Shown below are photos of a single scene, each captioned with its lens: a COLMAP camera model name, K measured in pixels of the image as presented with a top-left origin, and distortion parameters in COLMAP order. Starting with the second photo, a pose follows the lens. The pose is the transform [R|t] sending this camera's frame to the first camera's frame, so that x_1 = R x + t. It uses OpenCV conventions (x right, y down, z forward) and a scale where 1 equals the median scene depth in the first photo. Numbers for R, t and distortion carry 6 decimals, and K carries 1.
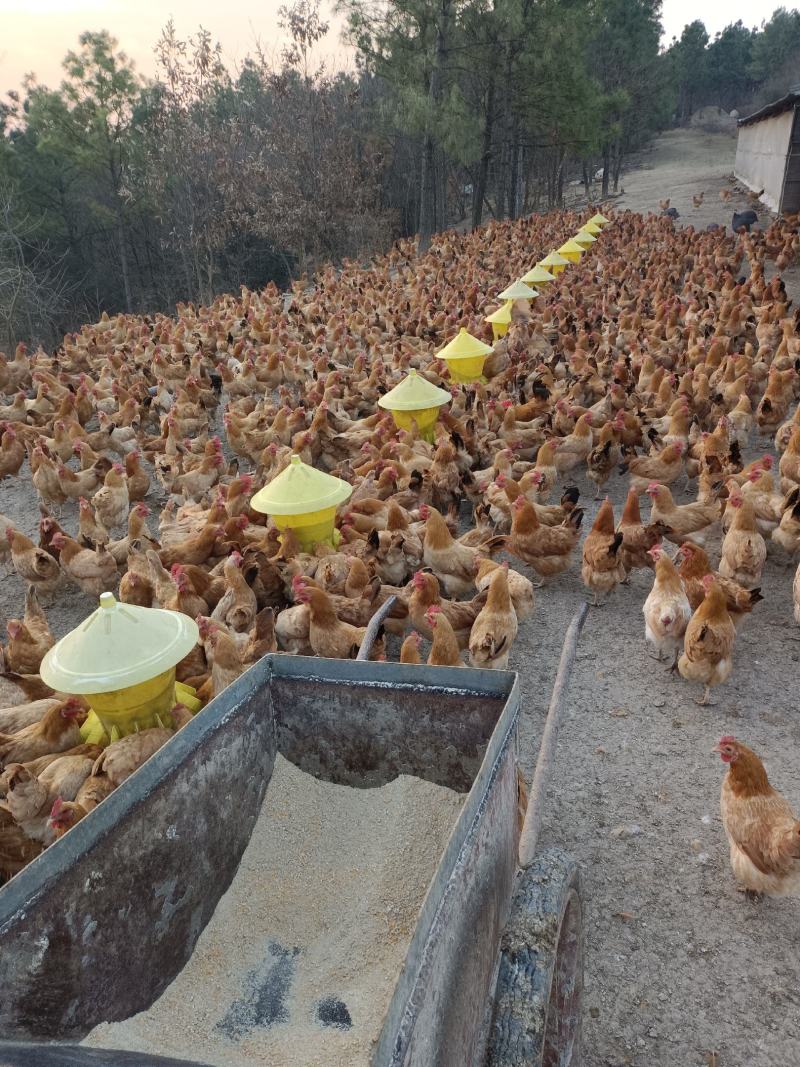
lens RADIAL K [[761.1, 0, 400.0], [0, 761.1, 533.5], [0, 0, 1]] dist [0.008970, -0.004738]
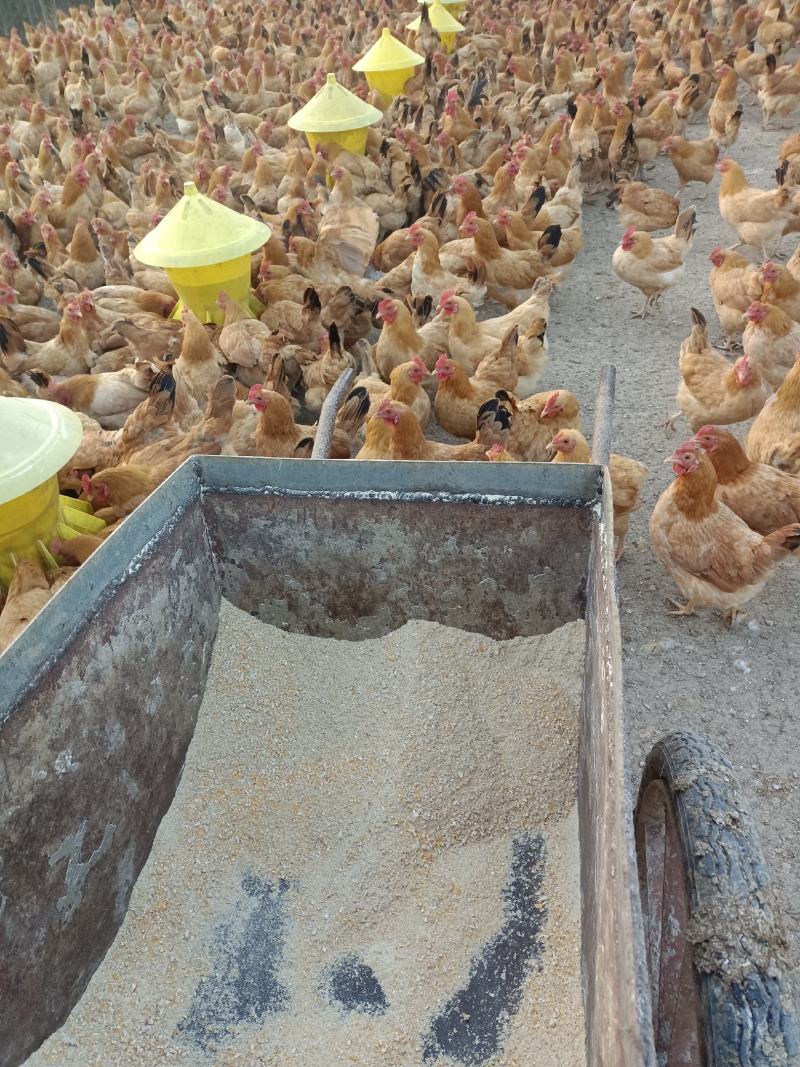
lens RADIAL K [[800.3, 0, 416.3], [0, 800.3, 536.4], [0, 0, 1]] dist [0.099909, -0.133794]
pose [[0.991950, -0.063827, 0.109367, -0.071036], [0.032071, 0.962150, 0.270628, 0.049631], [-0.122501, -0.264942, 0.956451, 0.339405]]
